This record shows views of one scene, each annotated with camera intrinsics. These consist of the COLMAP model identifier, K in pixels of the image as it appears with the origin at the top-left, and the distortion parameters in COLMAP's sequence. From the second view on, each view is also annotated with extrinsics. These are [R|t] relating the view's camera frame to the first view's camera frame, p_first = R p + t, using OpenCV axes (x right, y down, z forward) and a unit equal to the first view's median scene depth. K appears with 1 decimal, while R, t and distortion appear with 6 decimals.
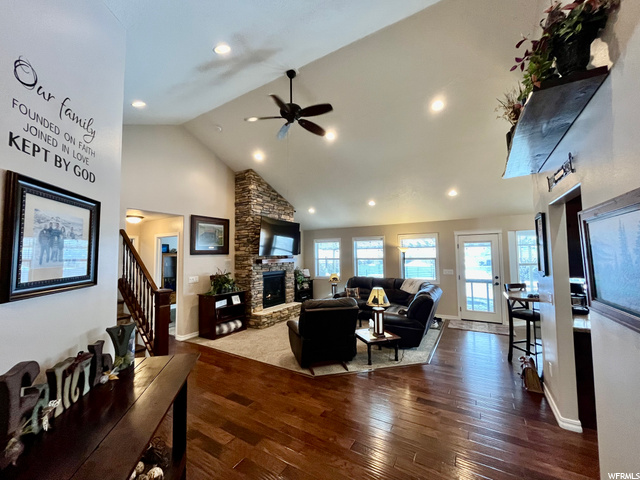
lens RADIAL K [[258.4, 0, 316.5], [0, 258.4, 242.5], [0, 0, 1]] dist [-0.007412, 0.000749]
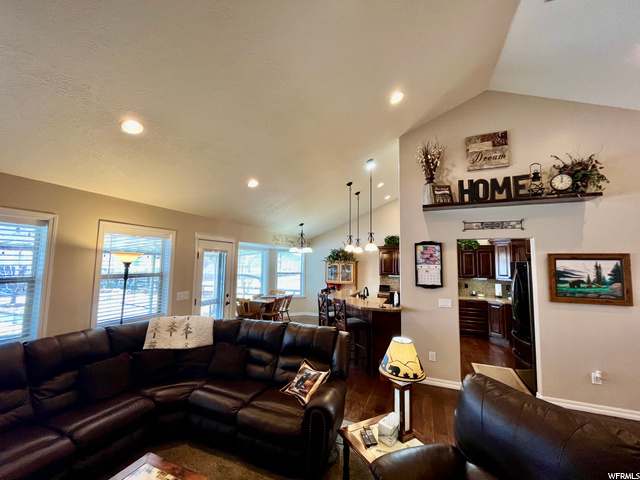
lens RADIAL K [[258.4, 0, 317.1], [0, 258.4, 239.7], [0, 0, 1]] dist [-0.007412, 0.000749]
pose [[-0.171902, 0.093736, 0.980644, -0.171794], [-0.066438, 0.992093, -0.106476, 0.025763], [-0.982871, -0.083456, -0.164315, 0.816541]]
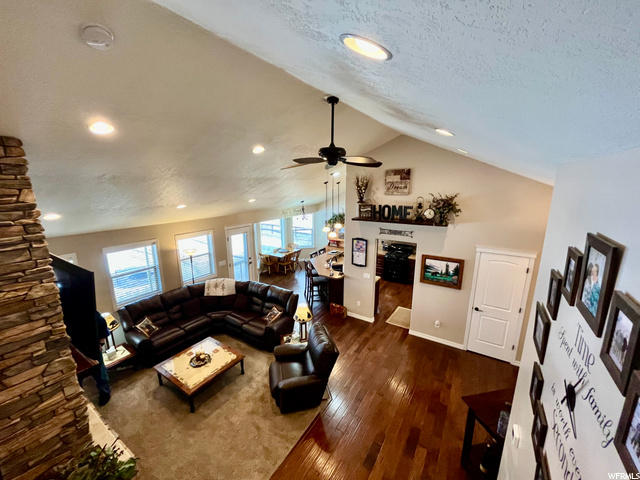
lens RADIAL K [[258.4, 0, 317.3], [0, 258.4, 238.8], [0, 0, 1]] dist [-0.007412, 0.000749]
pose [[0.020513, -0.199903, 0.979601, -0.564668], [-0.048793, 0.978439, 0.200688, -0.238404], [-0.998598, -0.051914, 0.010317, 0.600931]]
